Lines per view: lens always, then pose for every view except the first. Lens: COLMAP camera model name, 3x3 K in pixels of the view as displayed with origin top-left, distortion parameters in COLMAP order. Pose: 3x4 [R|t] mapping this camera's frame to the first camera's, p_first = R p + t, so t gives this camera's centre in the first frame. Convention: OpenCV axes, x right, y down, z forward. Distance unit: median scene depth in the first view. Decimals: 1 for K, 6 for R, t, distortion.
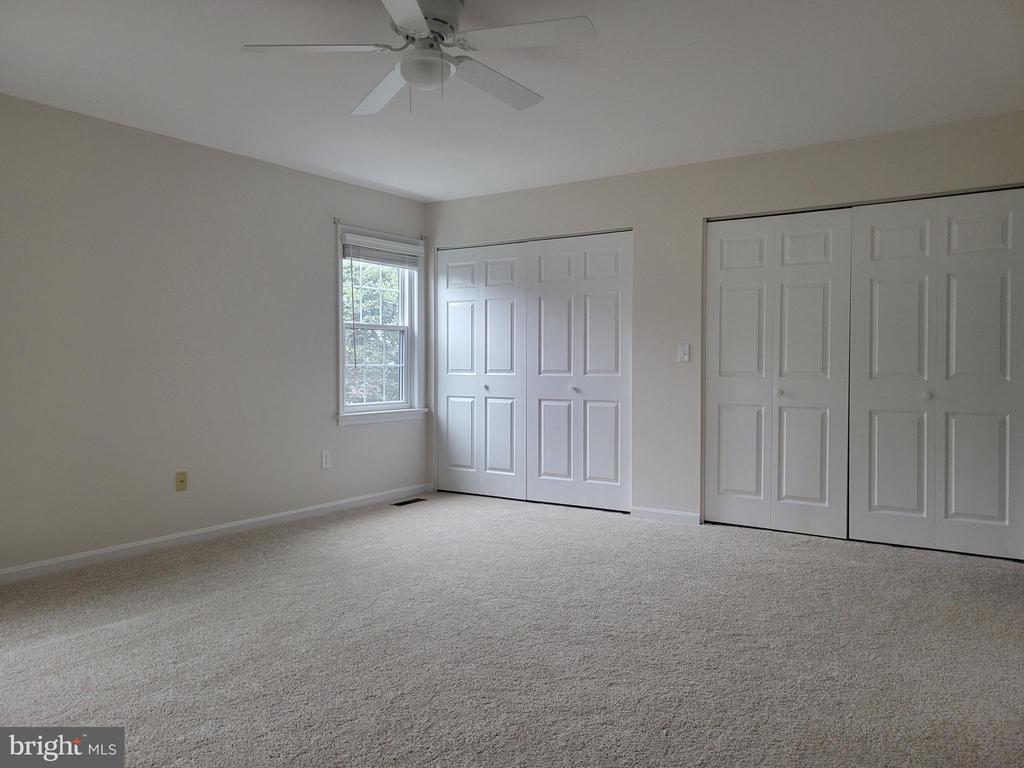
lens RADIAL K [[777.7, 0, 512.0], [0, 777.7, 384.0], [0, 0, 1]] dist [0.048970, -0.002796]
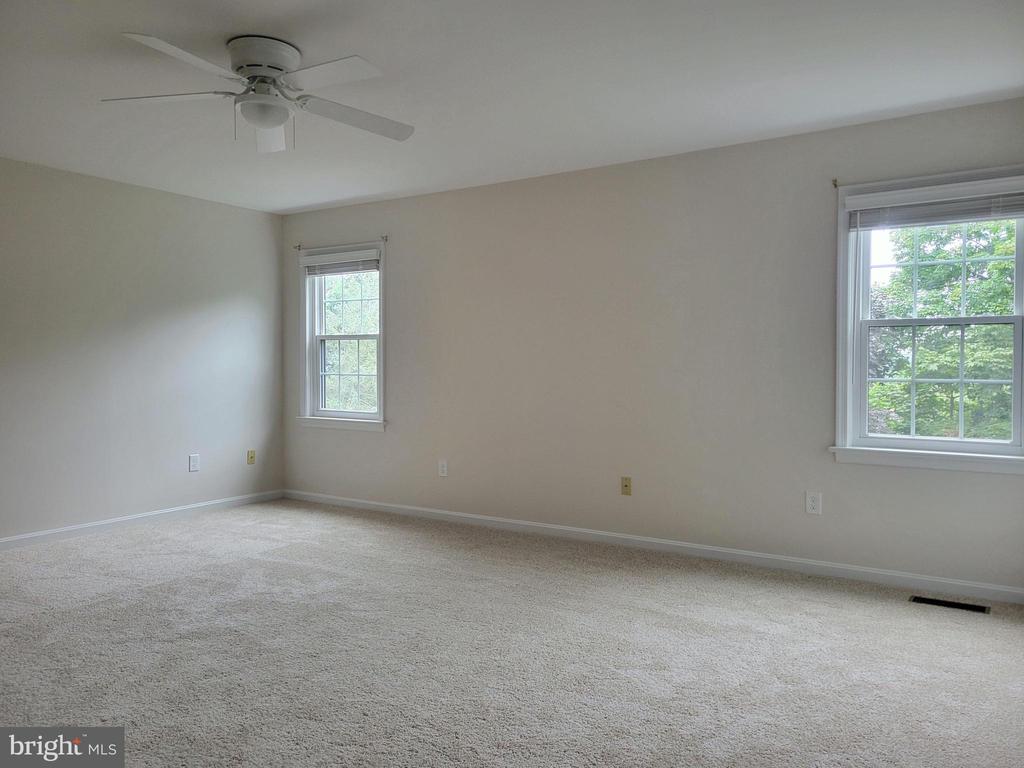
lens RADIAL K [[777.7, 0, 512.0], [0, 777.7, 384.0], [0, 0, 1]] dist [0.048970, -0.002796]
pose [[0.064190, 0.026358, -0.997590, 0.501513], [-0.039960, 0.998917, 0.023822, -0.024607], [0.997137, 0.038335, 0.065174, 0.660179]]
